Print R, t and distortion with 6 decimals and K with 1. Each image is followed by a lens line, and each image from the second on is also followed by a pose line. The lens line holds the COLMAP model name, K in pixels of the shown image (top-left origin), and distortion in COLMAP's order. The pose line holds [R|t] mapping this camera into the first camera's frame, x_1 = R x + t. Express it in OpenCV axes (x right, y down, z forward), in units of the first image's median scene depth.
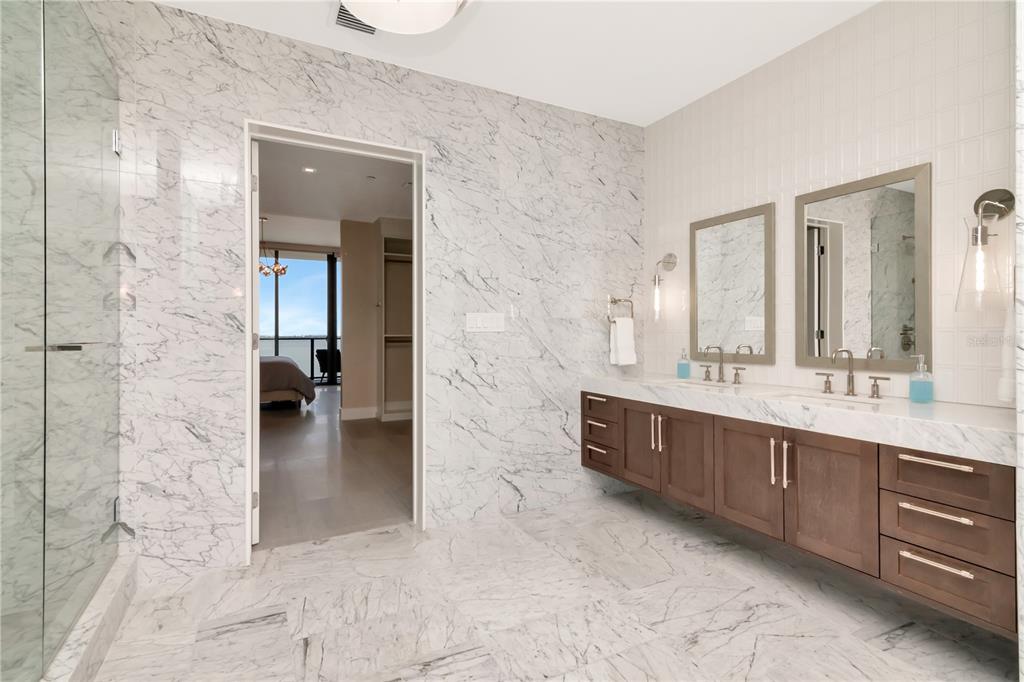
lens RADIAL K [[489.2, 0, 514.4], [0, 489.2, 333.2], [0, 0, 1]] dist [-0.026084, 0.005784]
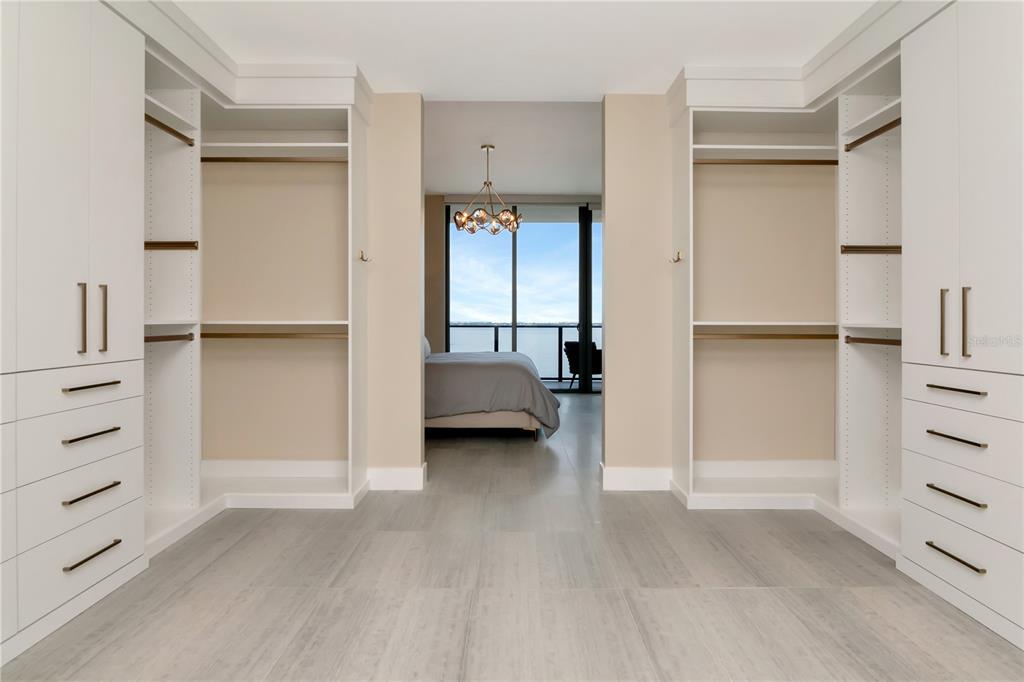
lens RADIAL K [[581.9, 0, 513.6], [0, 581.9, 333.4], [0, 0, 1]] dist [-0.018974, -0.005826]
pose [[0.887480, 0.006118, -0.460807, -0.107270], [0.006894, 0.999624, 0.026548, -0.001290], [0.460796, -0.026738, 0.887103, 0.280535]]
